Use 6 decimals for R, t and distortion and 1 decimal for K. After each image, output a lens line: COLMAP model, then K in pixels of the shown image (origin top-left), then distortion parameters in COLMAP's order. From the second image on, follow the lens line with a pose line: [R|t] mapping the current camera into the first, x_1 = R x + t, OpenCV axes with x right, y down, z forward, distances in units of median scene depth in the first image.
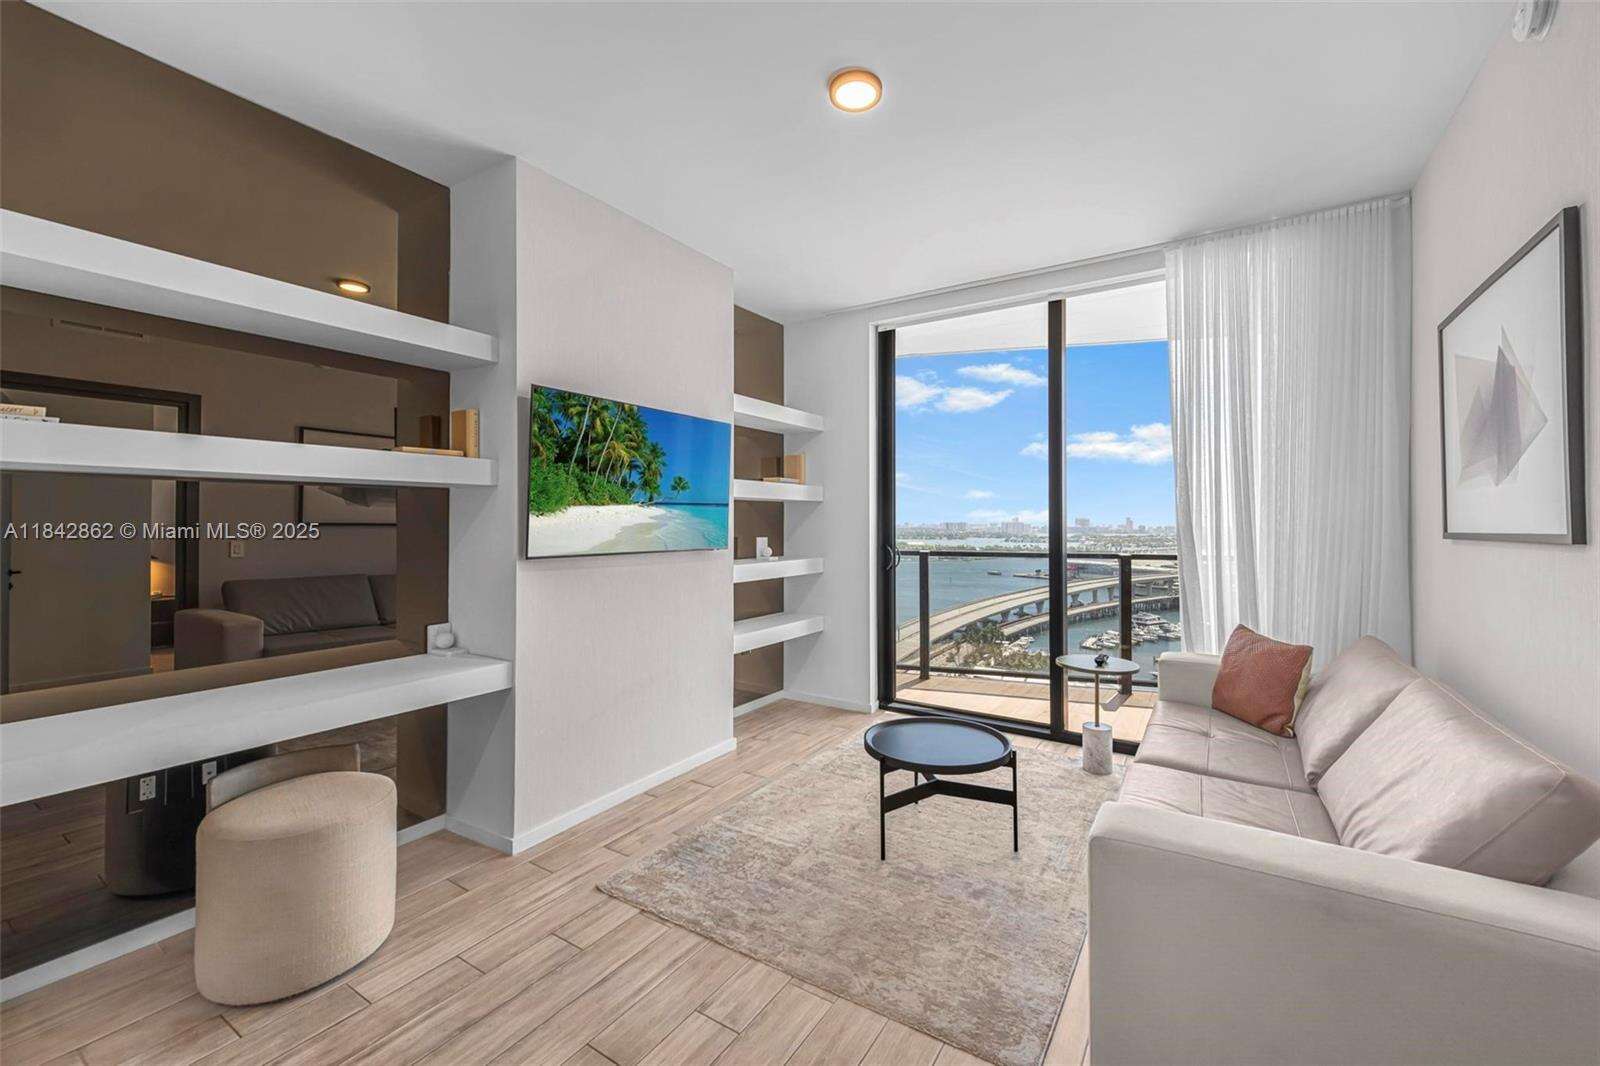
lens RADIAL K [[644.7, 0, 806.2], [0, 644.7, 507.0], [0, 0, 1]] dist [0.000480, -0.000222]
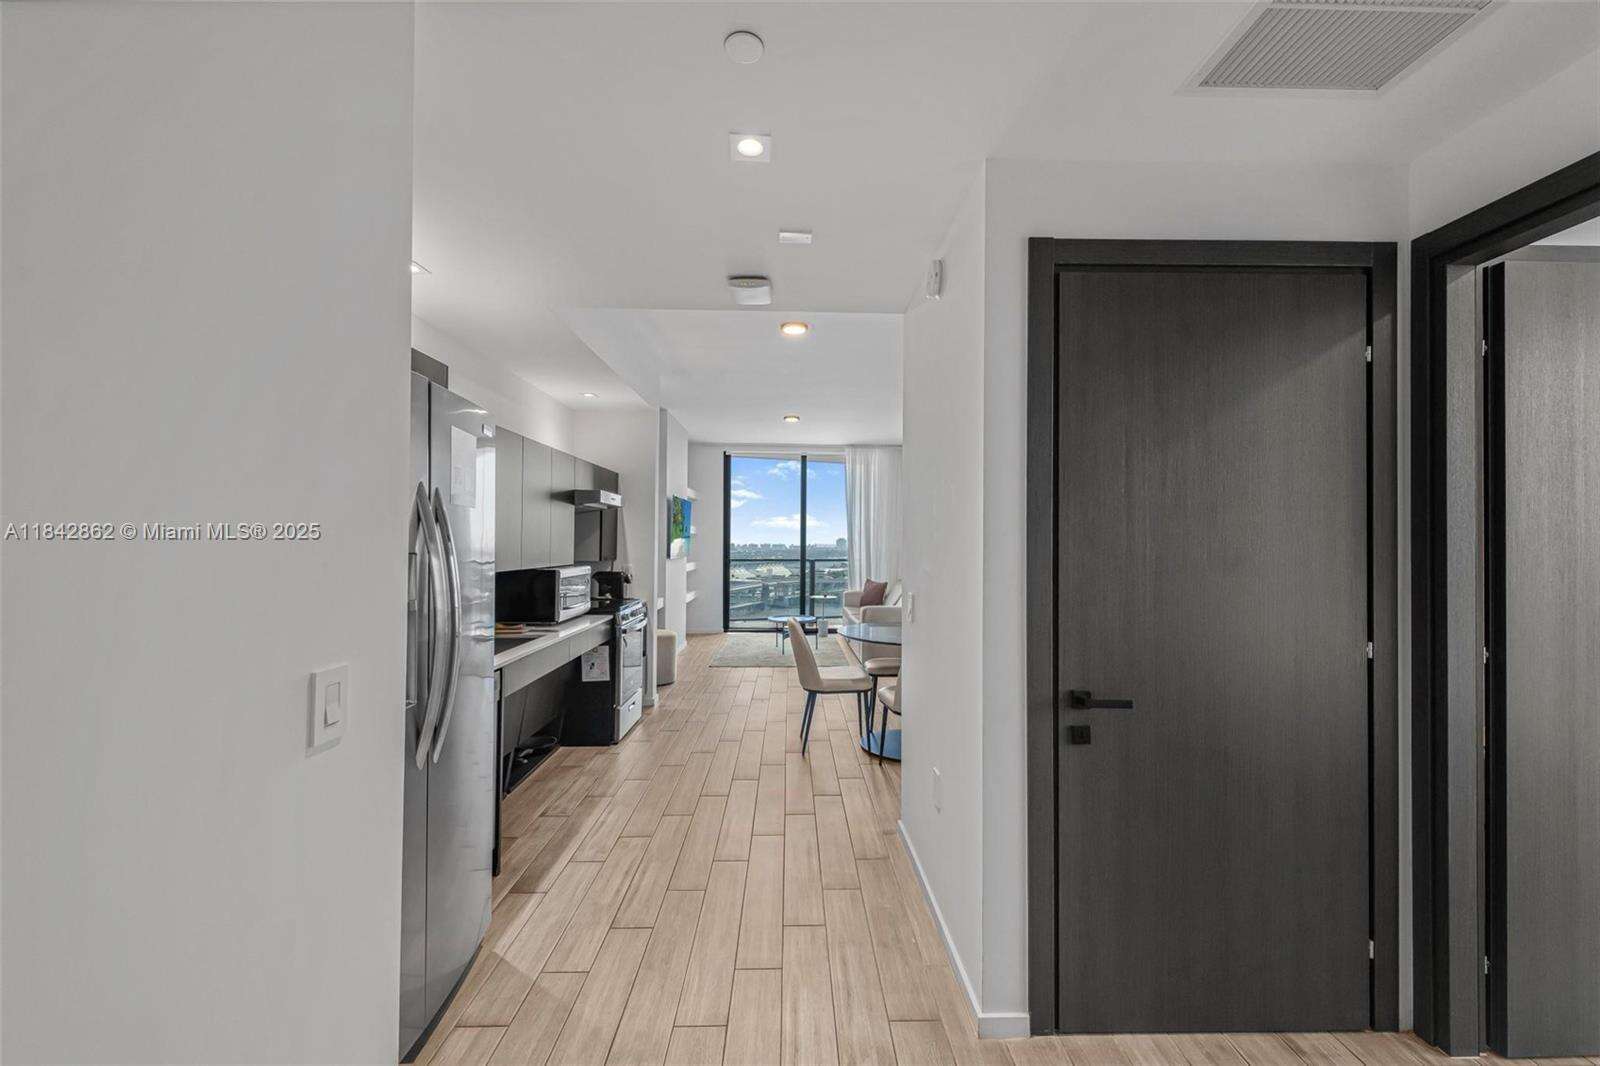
lens RADIAL K [[635.3, 0, 808.2], [0, 635.3, 529.6], [0, 0, 1]] dist [0.002226, -0.000146]
pose [[0.822367, 0.017797, 0.568679, -1.359691], [-0.021830, 0.999762, 0.000281, -0.052101], [-0.568538, -0.012645, 0.822560, -1.415364]]
